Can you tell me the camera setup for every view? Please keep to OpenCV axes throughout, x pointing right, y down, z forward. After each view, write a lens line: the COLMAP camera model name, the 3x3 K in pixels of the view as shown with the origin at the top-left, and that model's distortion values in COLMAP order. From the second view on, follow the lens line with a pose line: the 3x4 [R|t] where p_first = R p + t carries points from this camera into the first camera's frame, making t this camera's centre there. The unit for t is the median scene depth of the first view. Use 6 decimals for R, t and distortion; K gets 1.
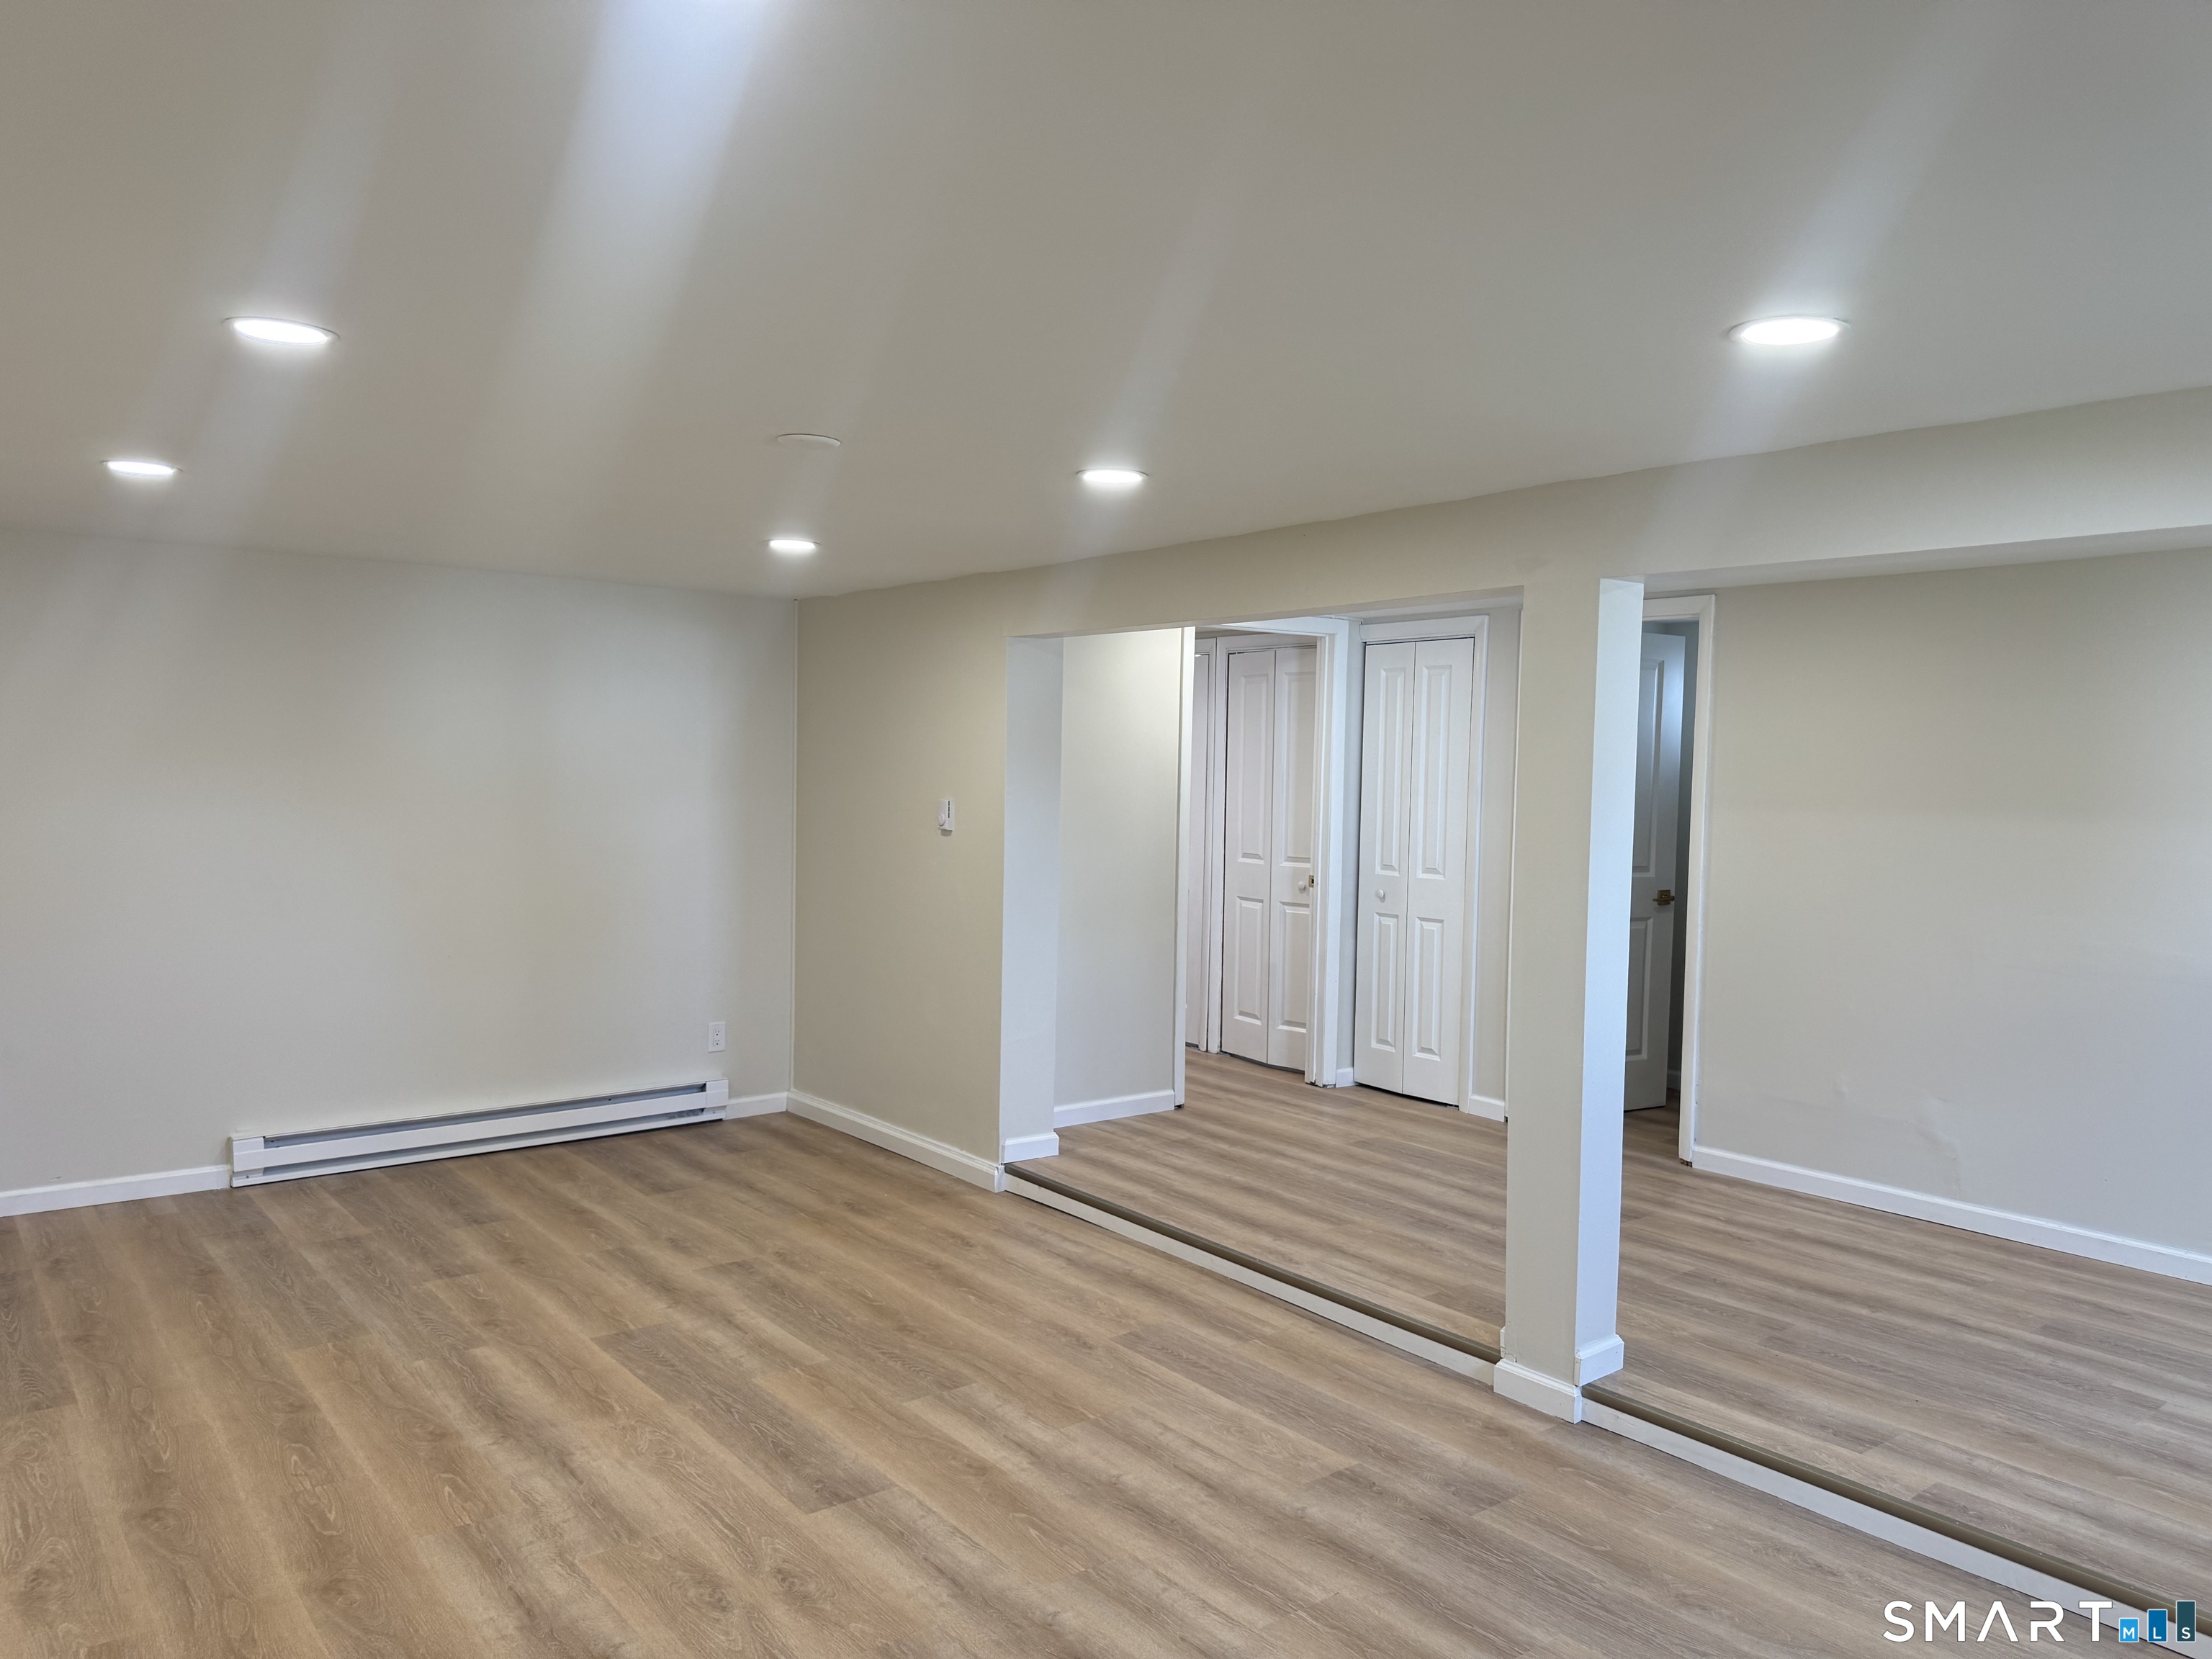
lens RADIAL K [[1580.7, 0, 1108.3], [0, 1580.7, 818.9], [0, 0, 1]] dist [0.091411, -0.103387]
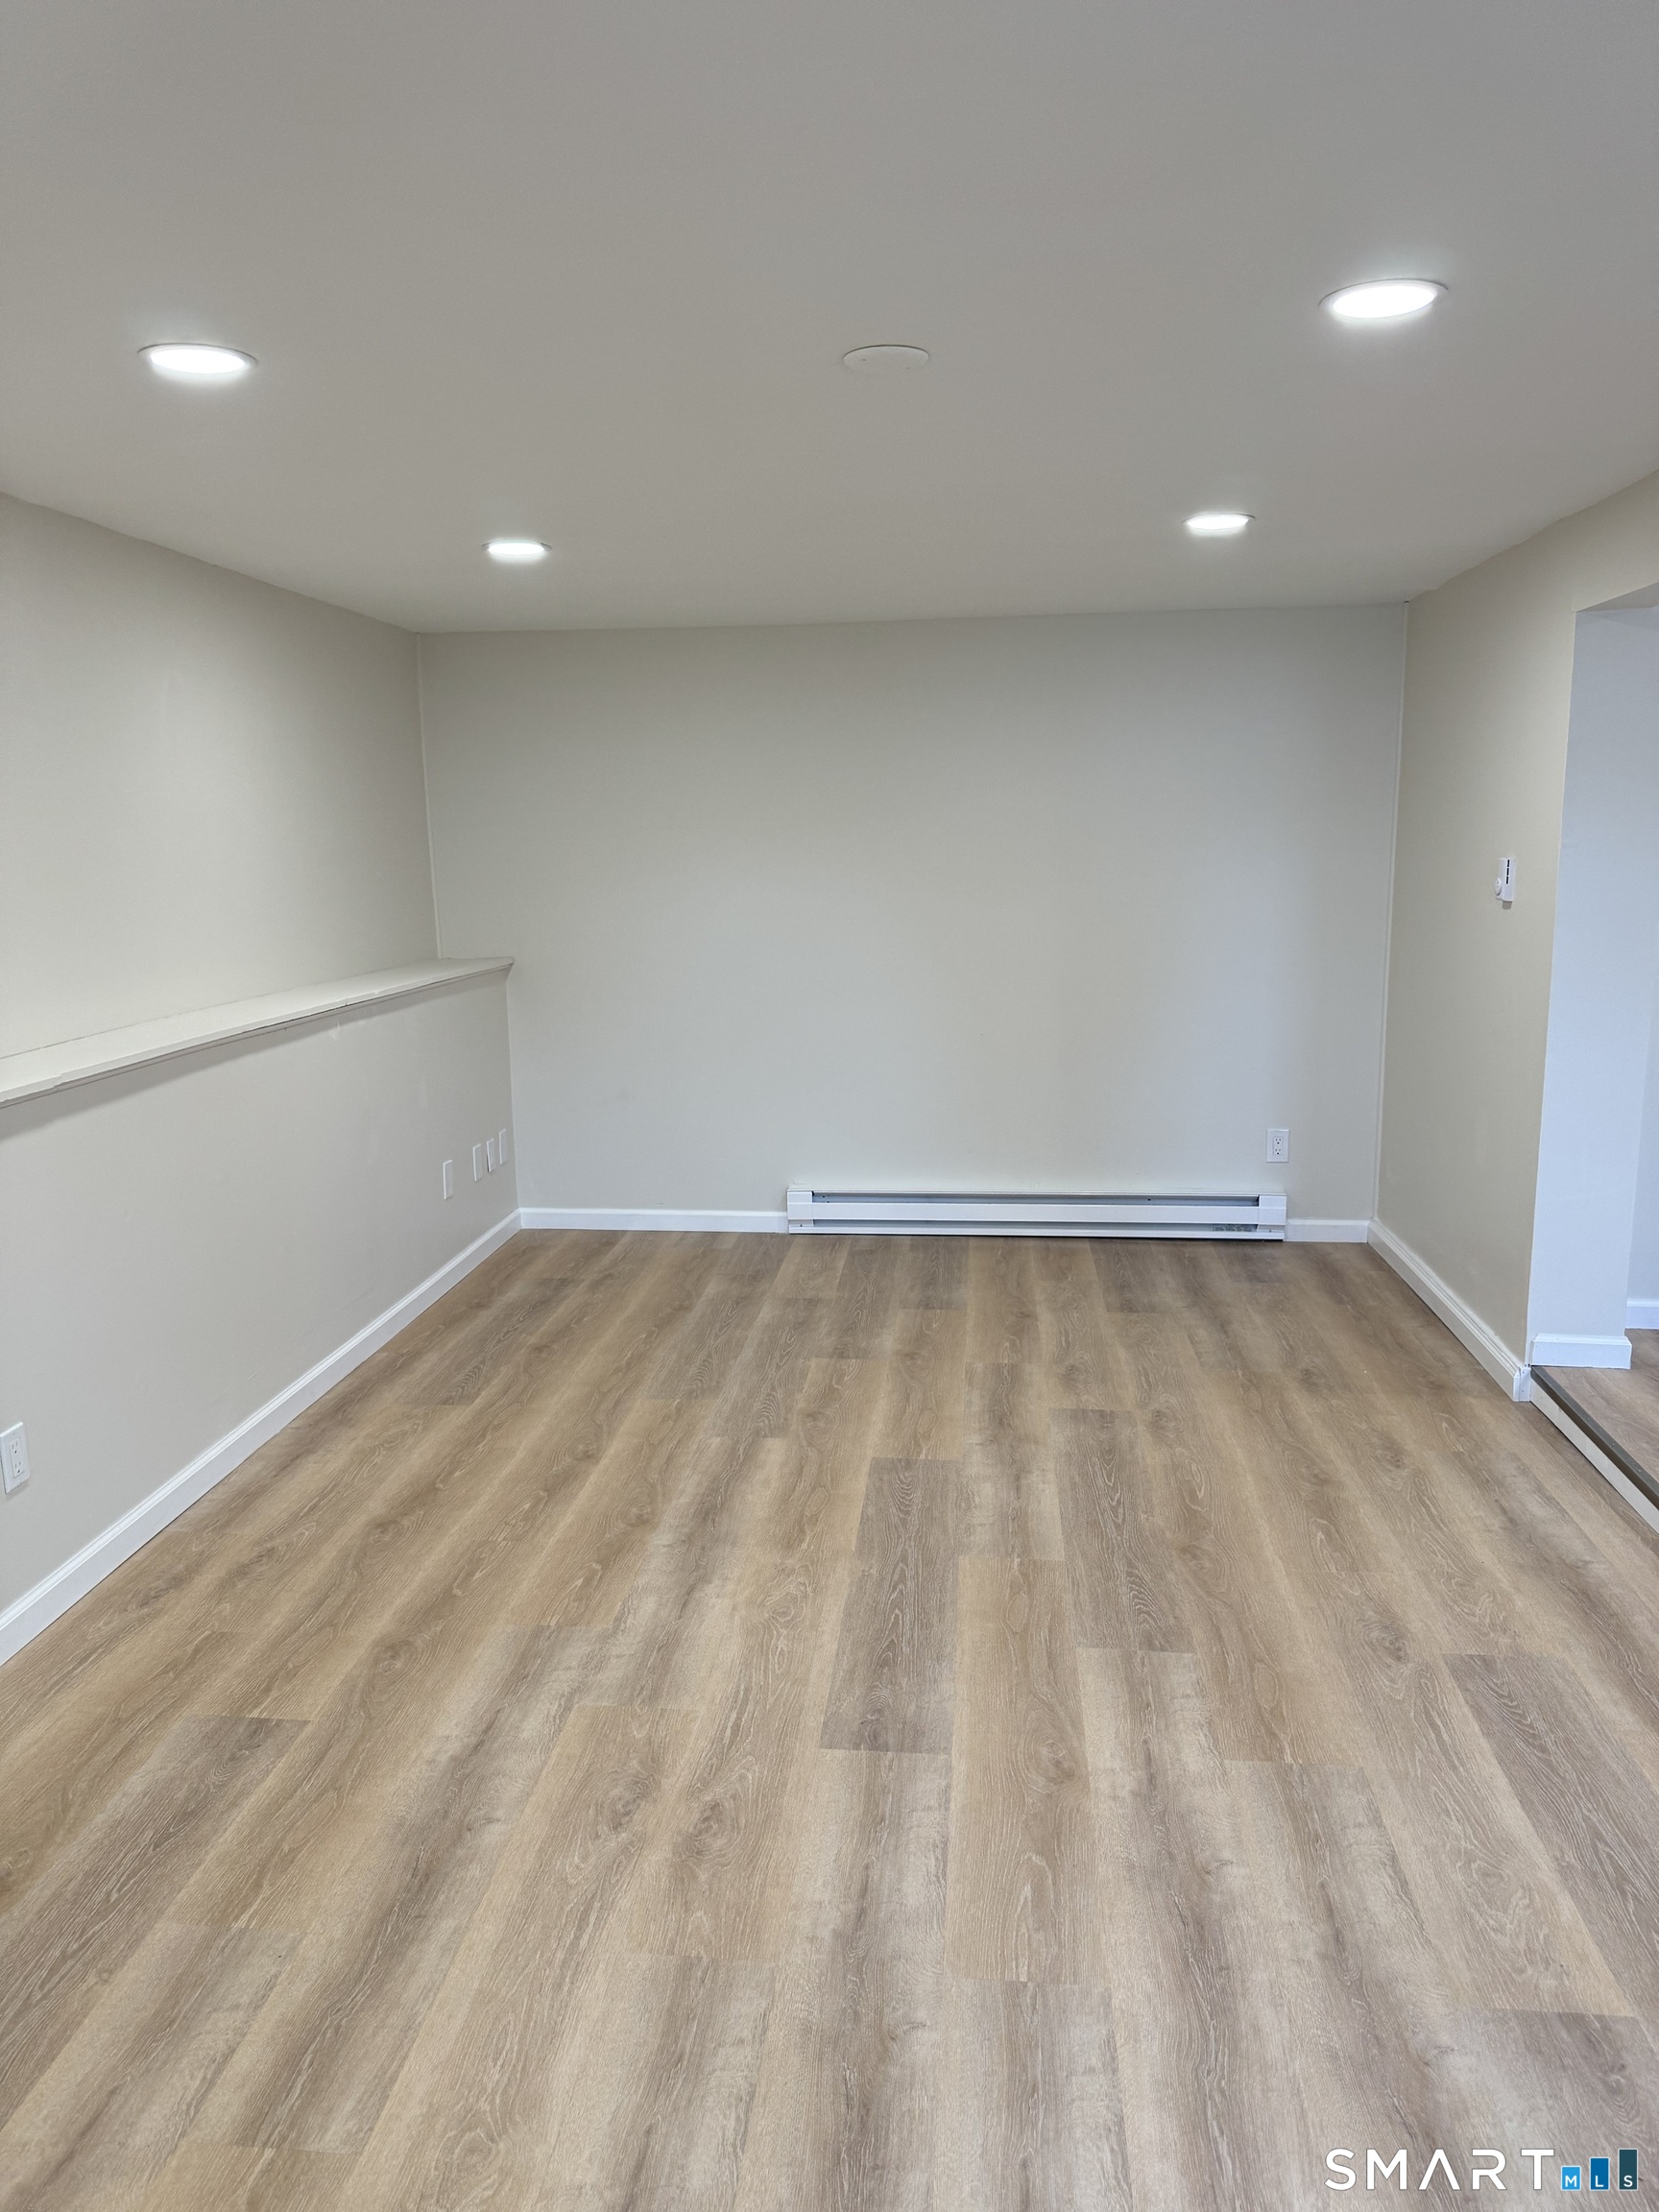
lens RADIAL K [[1580.7, 0, 829.7], [0, 1580.7, 1103.3], [0, 0, 1]] dist [0.091411, -0.103387]
pose [[0.718706, 0.093325, -0.689023, 0.263946], [-0.000503, 0.991021, 0.133705, -0.000649], [0.695314, -0.095749, 0.712300, 0.345619]]
